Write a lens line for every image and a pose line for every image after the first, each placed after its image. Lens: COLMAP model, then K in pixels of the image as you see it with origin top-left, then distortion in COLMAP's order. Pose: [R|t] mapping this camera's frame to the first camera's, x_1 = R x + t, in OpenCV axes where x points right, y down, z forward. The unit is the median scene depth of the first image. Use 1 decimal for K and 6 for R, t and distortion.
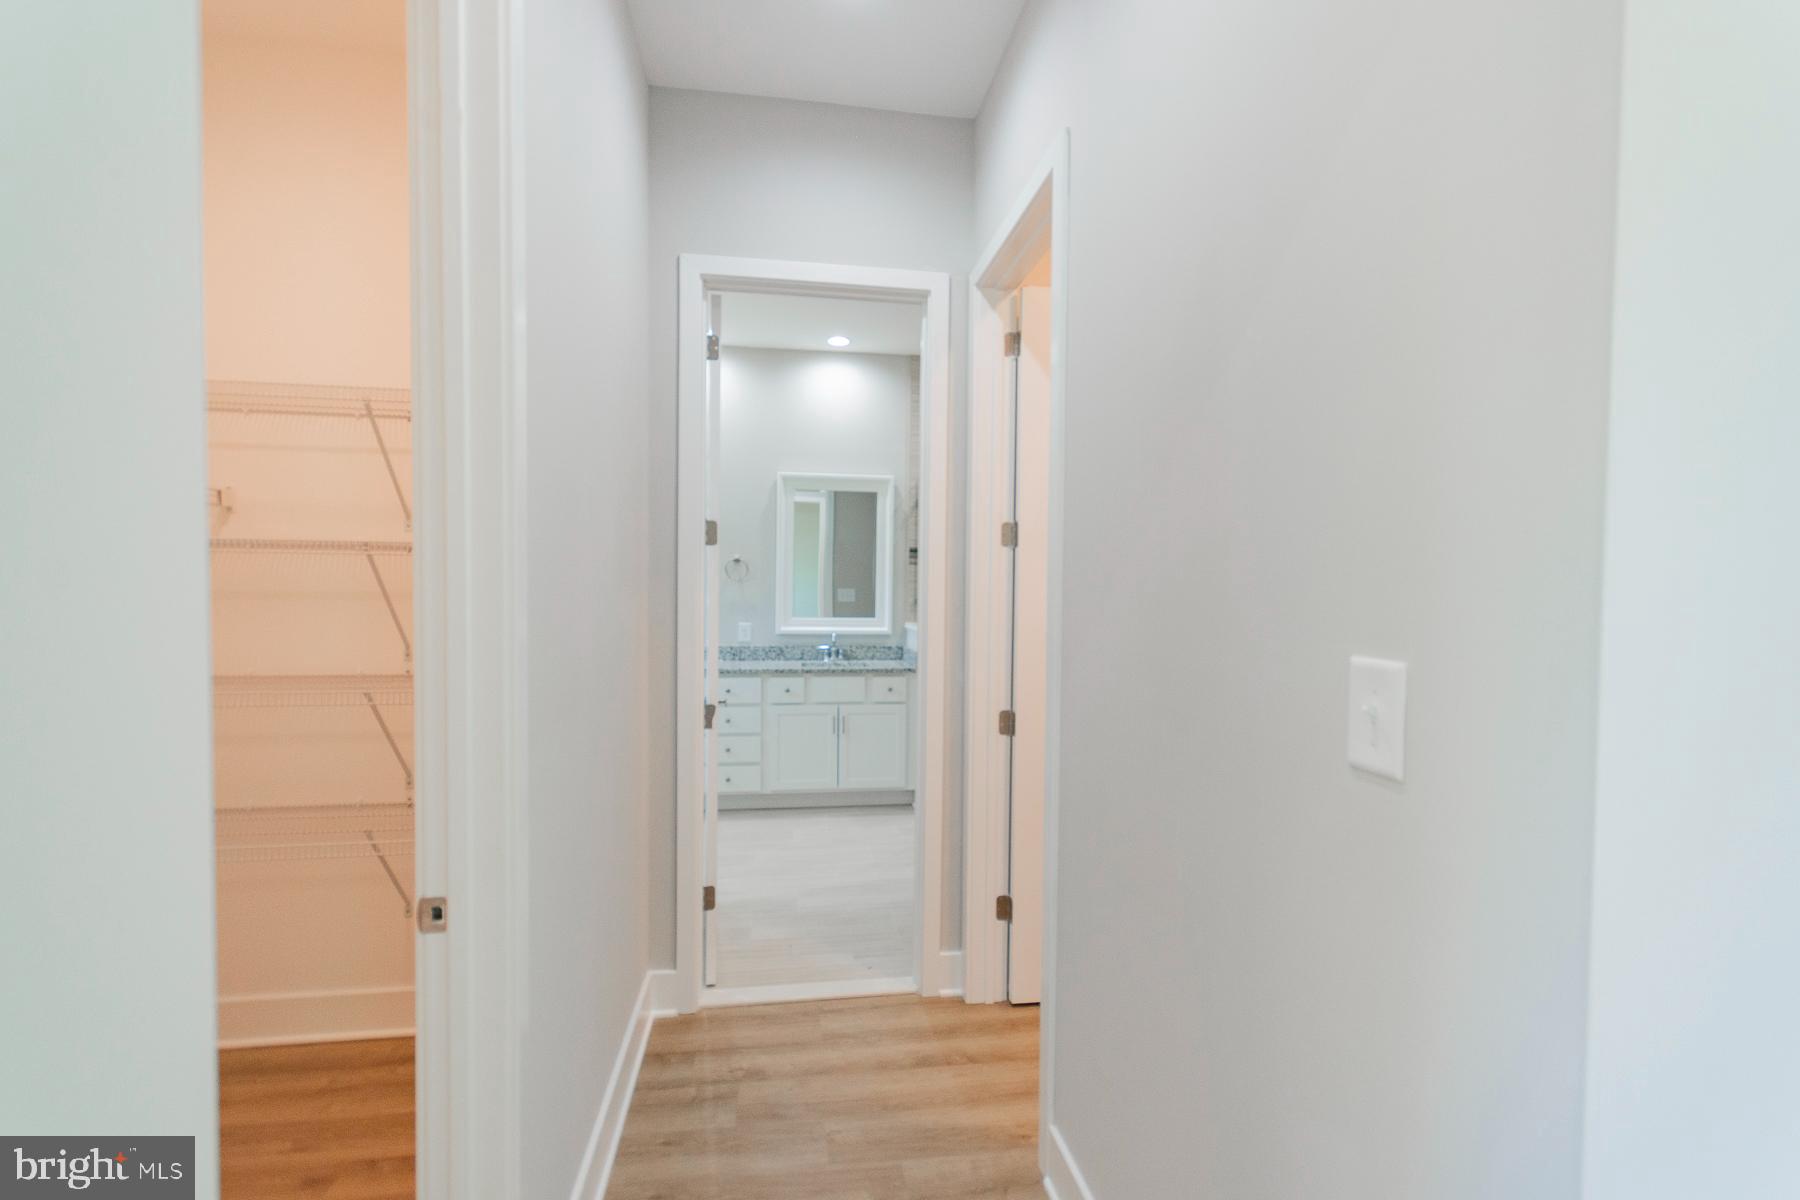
lens RADIAL K [[793.3, 0, 898.7], [0, 793.3, 597.7], [0, 0, 1]] dist [0.004801, -0.000059]
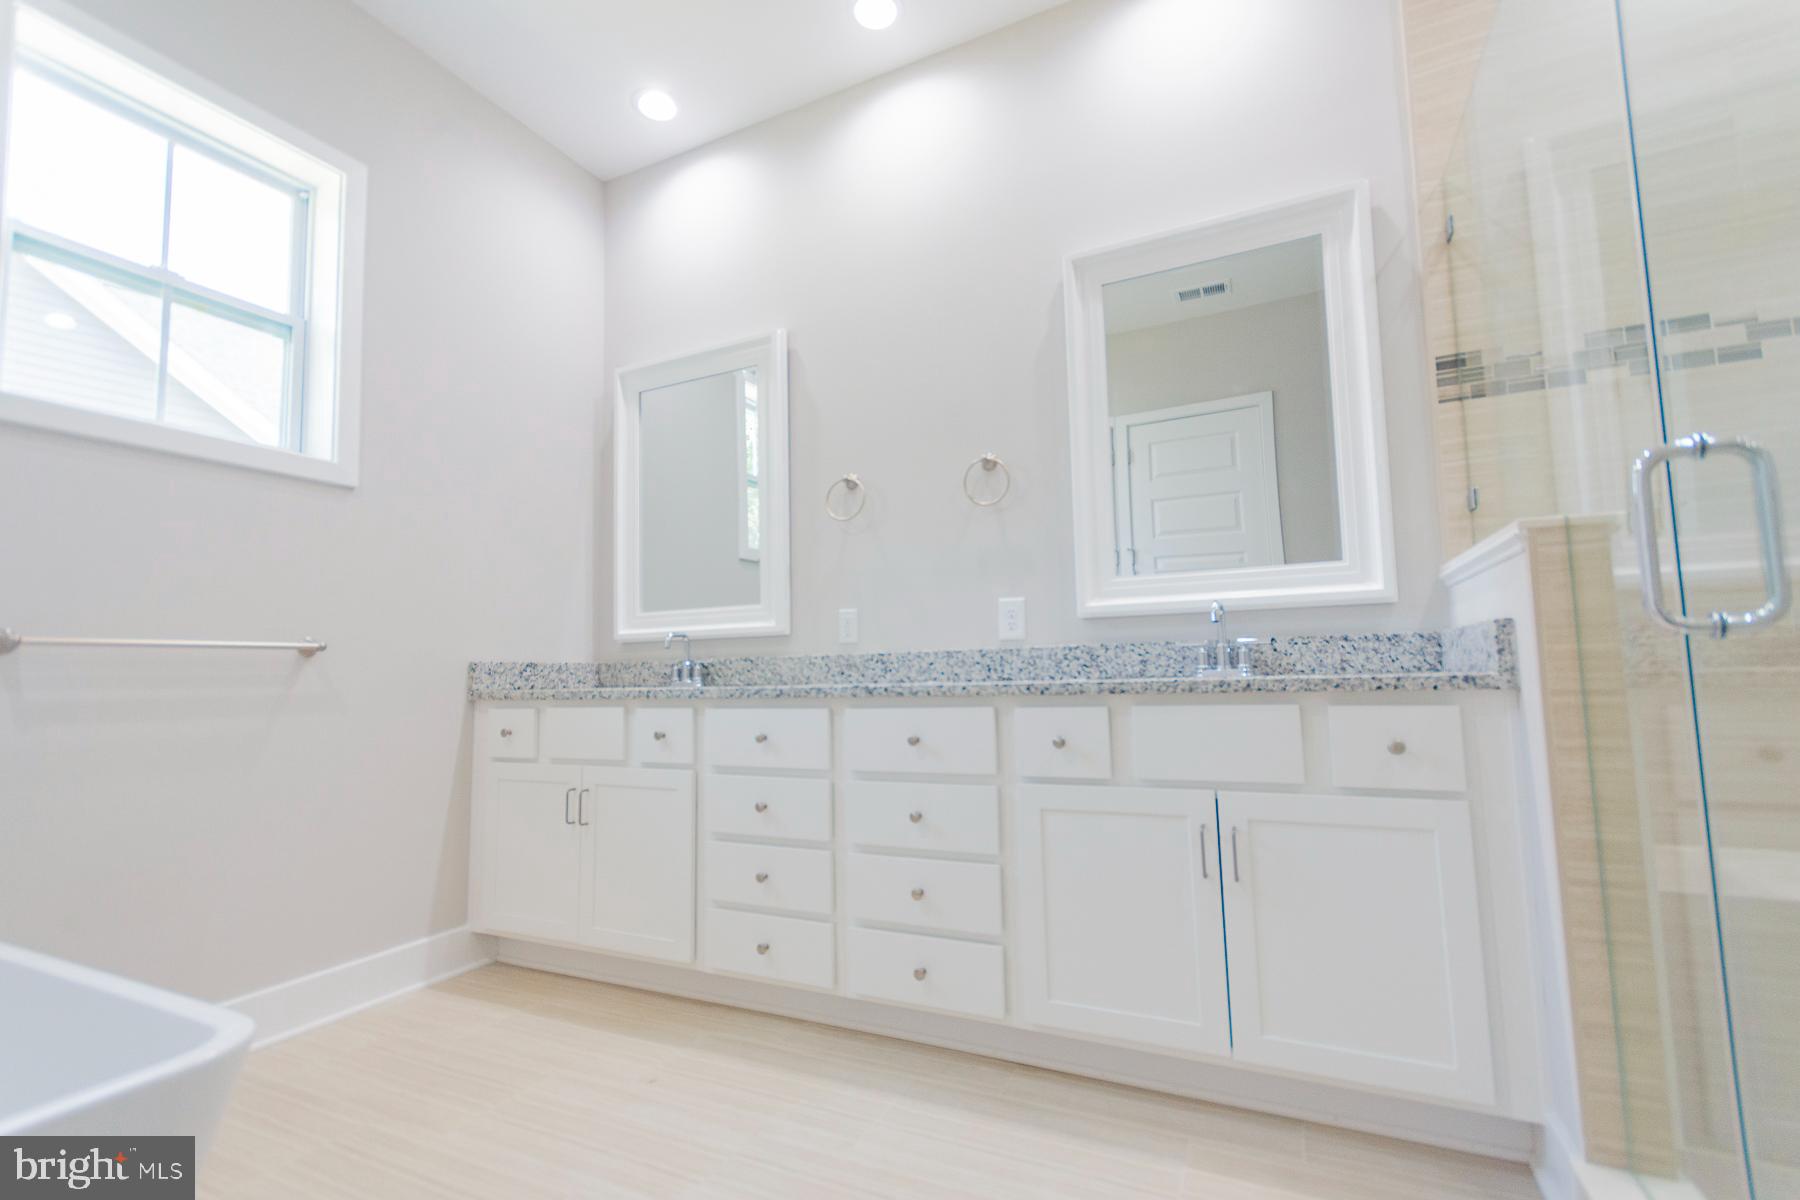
lens RADIAL K [[793.3, 0, 889.7], [0, 793.3, 607.5], [0, 0, 1]] dist [0.004801, -0.000059]
pose [[0.820443, -0.080607, -0.566018, 0.005572], [0.027989, 0.994487, -0.101055, 0.081038], [0.571043, 0.067067, 0.818176, 0.590599]]
